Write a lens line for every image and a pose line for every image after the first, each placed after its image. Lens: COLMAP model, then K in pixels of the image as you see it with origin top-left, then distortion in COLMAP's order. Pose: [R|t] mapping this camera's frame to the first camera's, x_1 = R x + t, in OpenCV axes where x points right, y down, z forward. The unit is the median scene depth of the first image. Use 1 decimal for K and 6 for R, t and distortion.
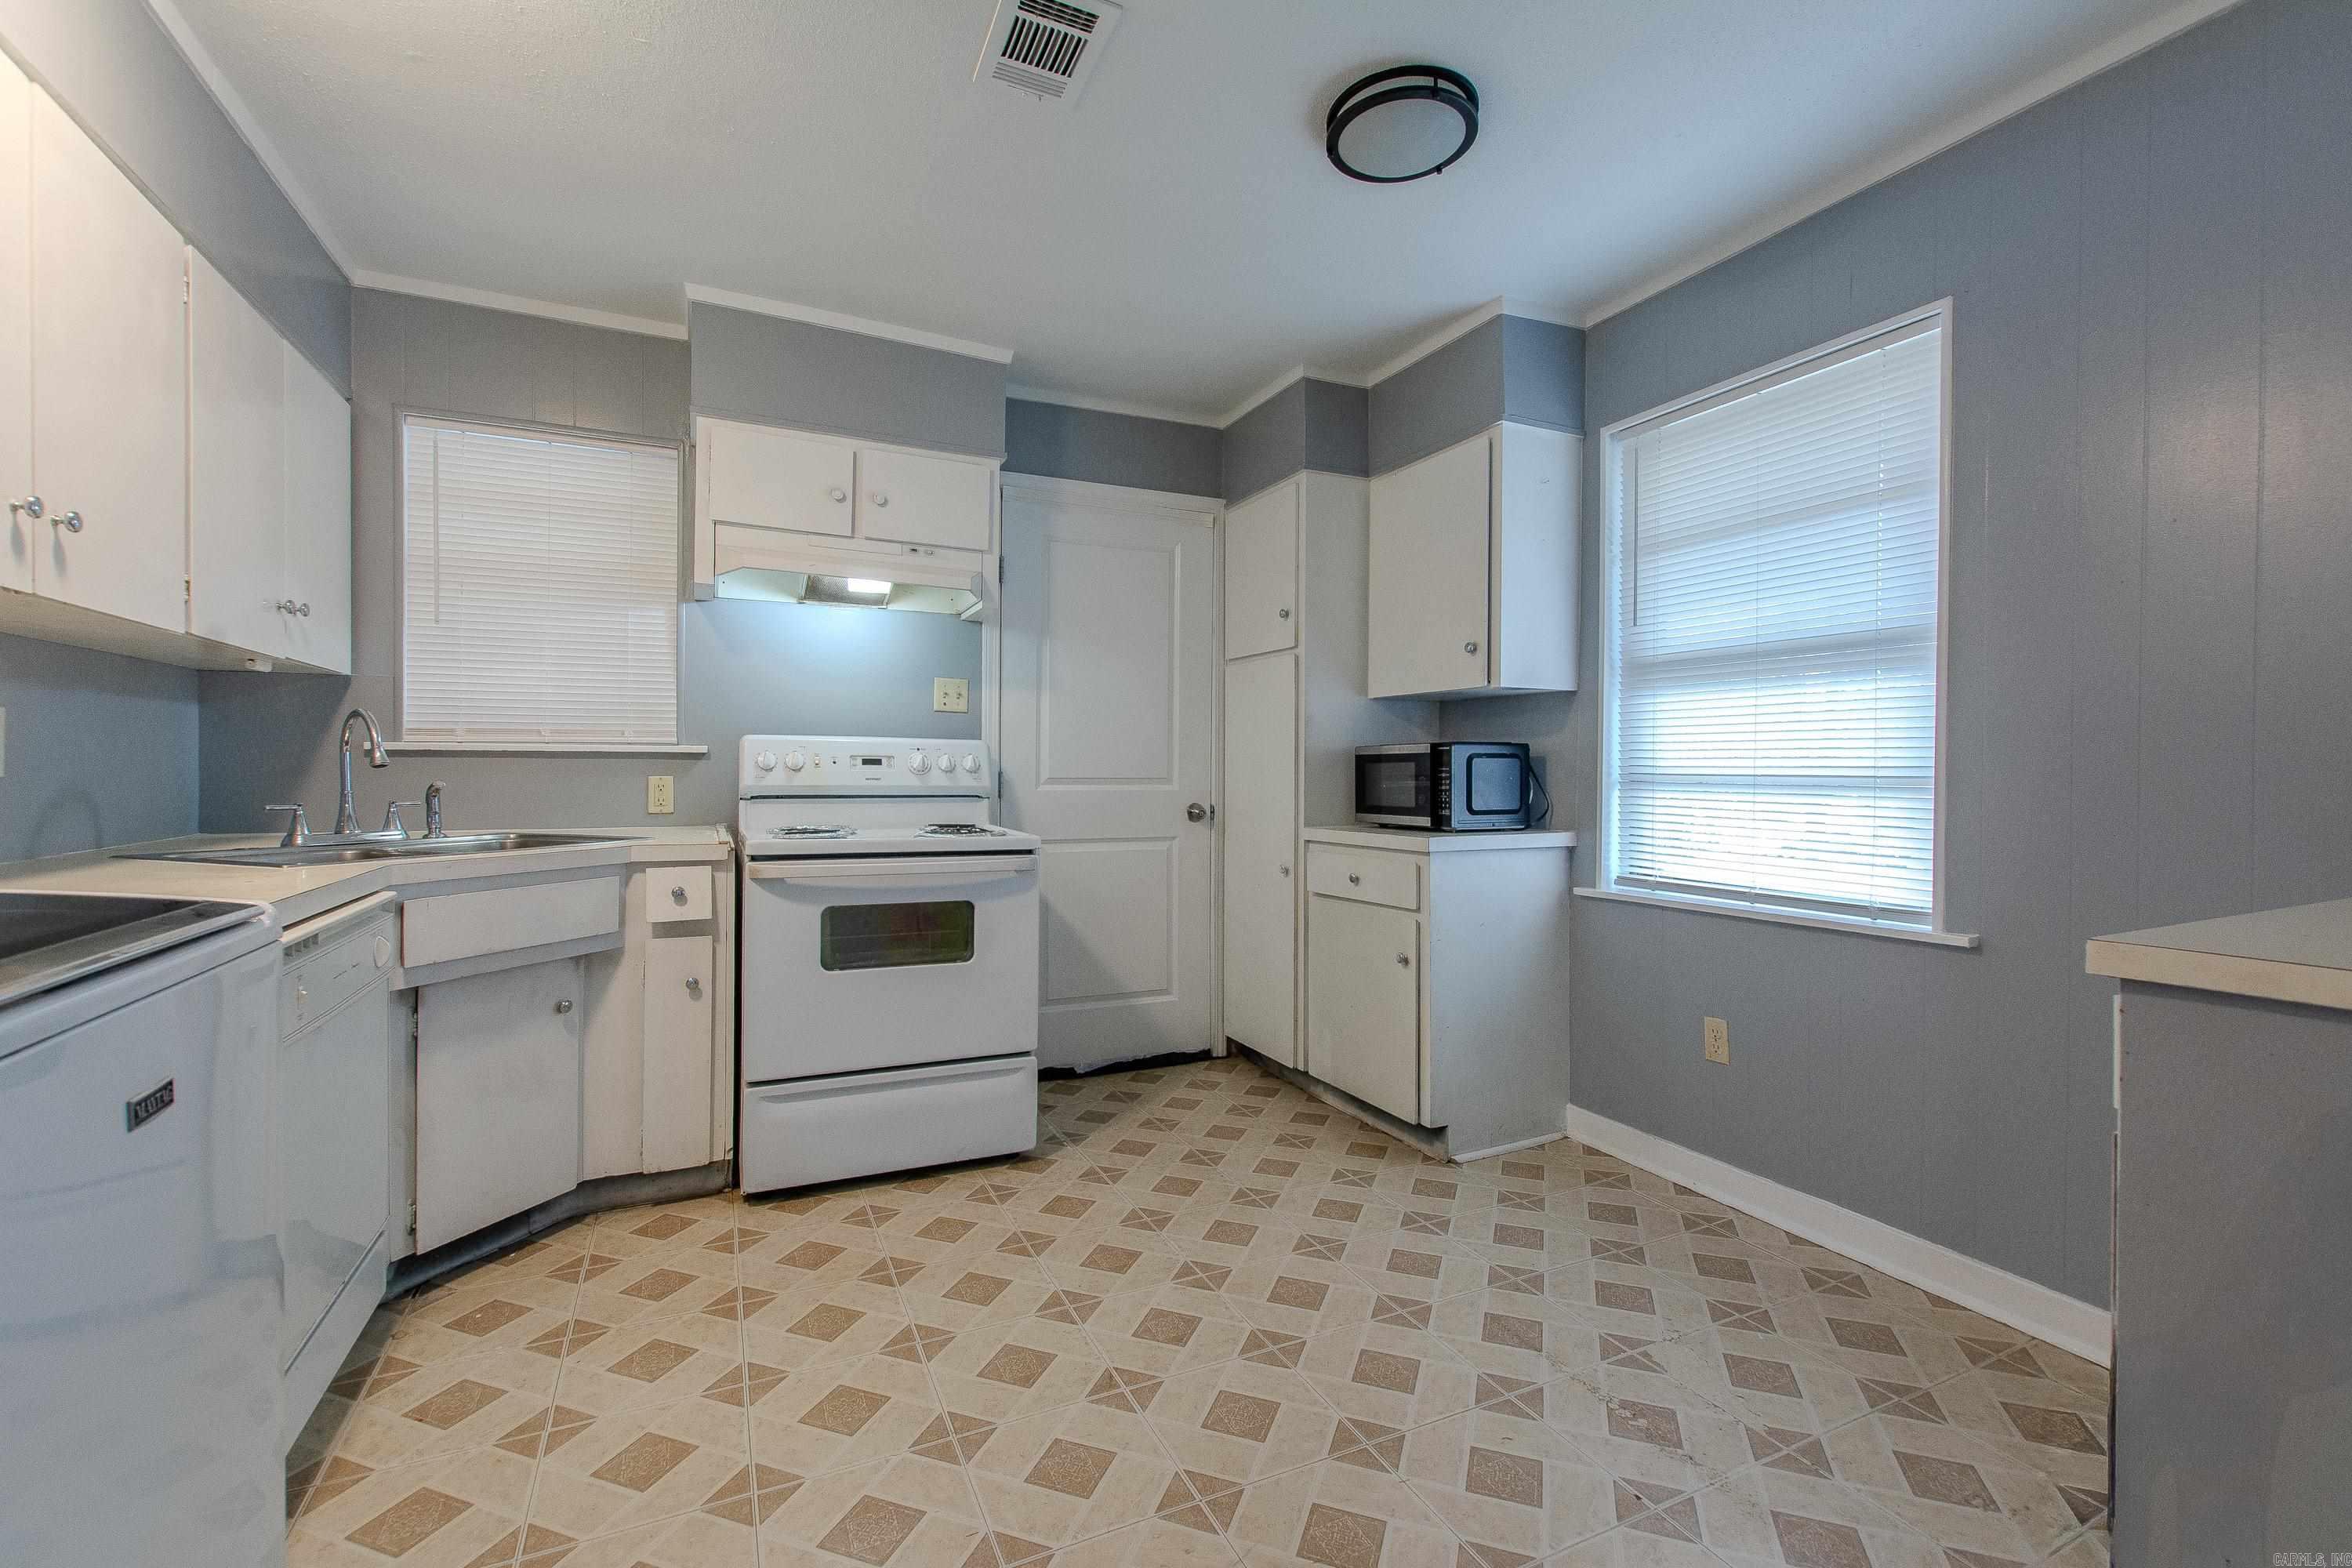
lens RADIAL K [[1015.0, 0, 1175.5], [0, 1015.0, 775.9], [0, 0, 1]] dist [0.000866, 0.000199]
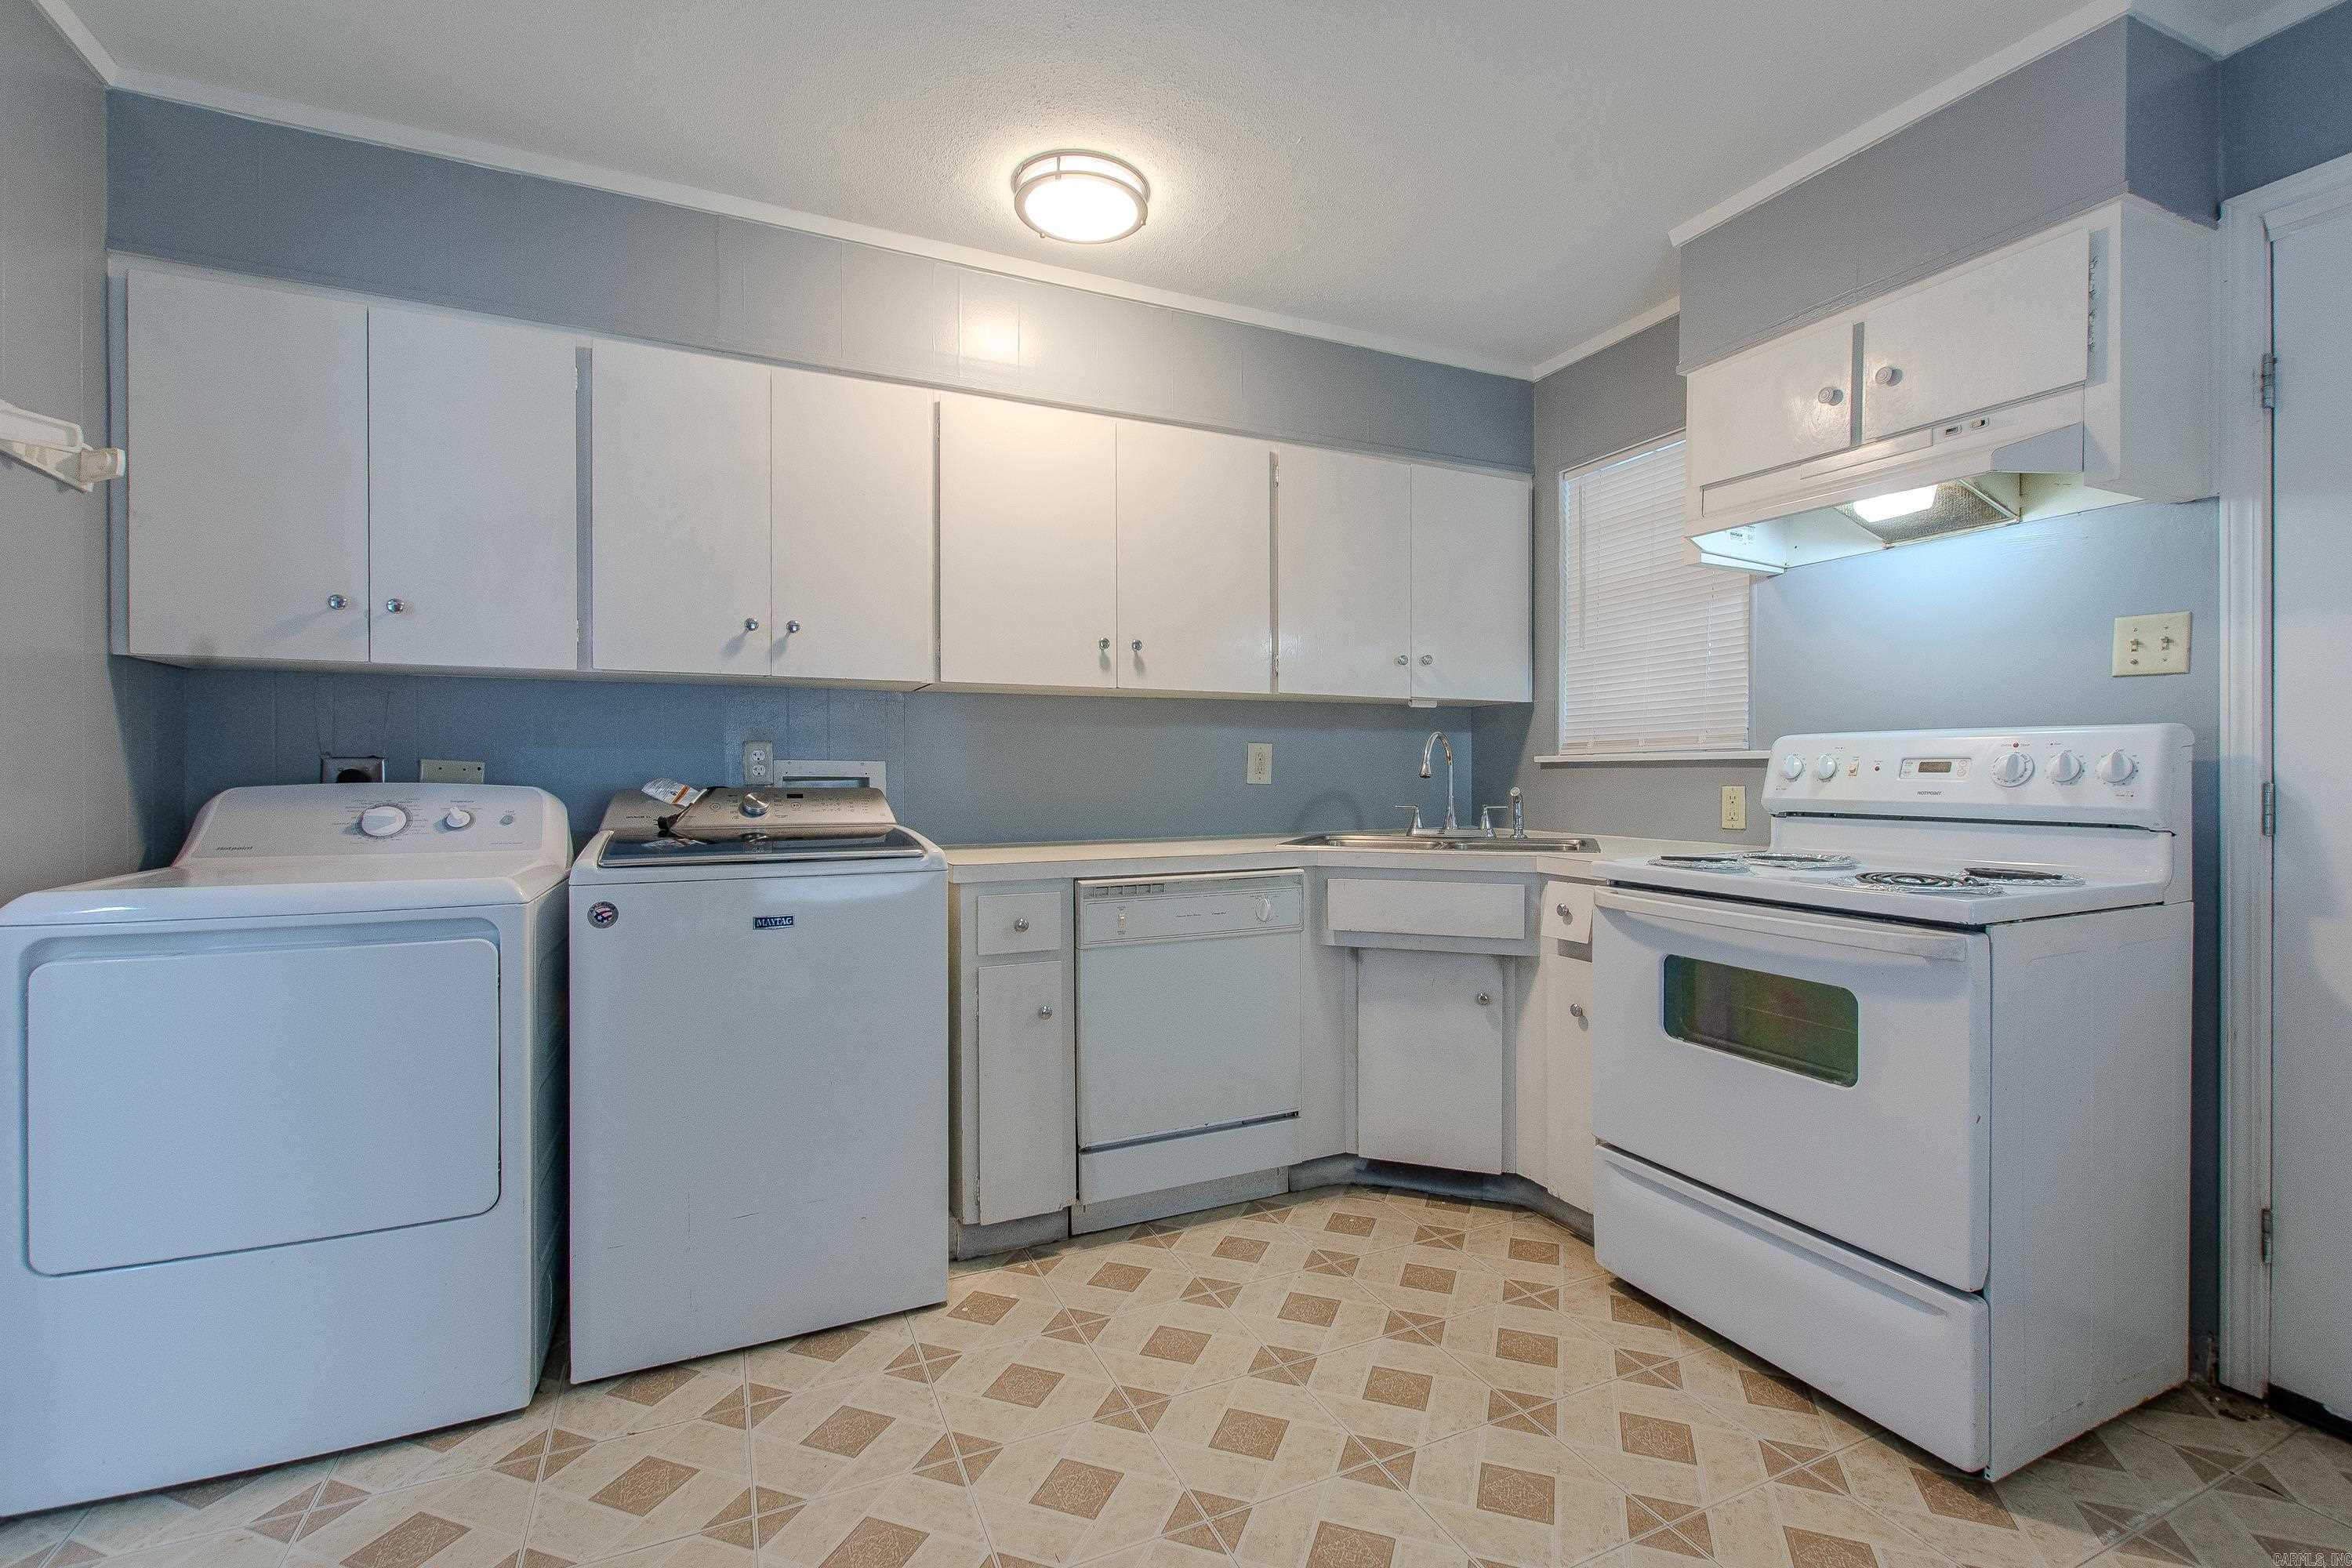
lens RADIAL K [[1028.4, 0, 1202.6], [0, 1028.4, 777.8], [0, 0, 1]] dist [-0.000672, -0.000290]
pose [[0.008168, -0.001914, -0.999965, 0.393151], [-0.004625, 0.999987, -0.001952, -0.003347], [0.999956, 0.004641, 0.008159, 0.557799]]
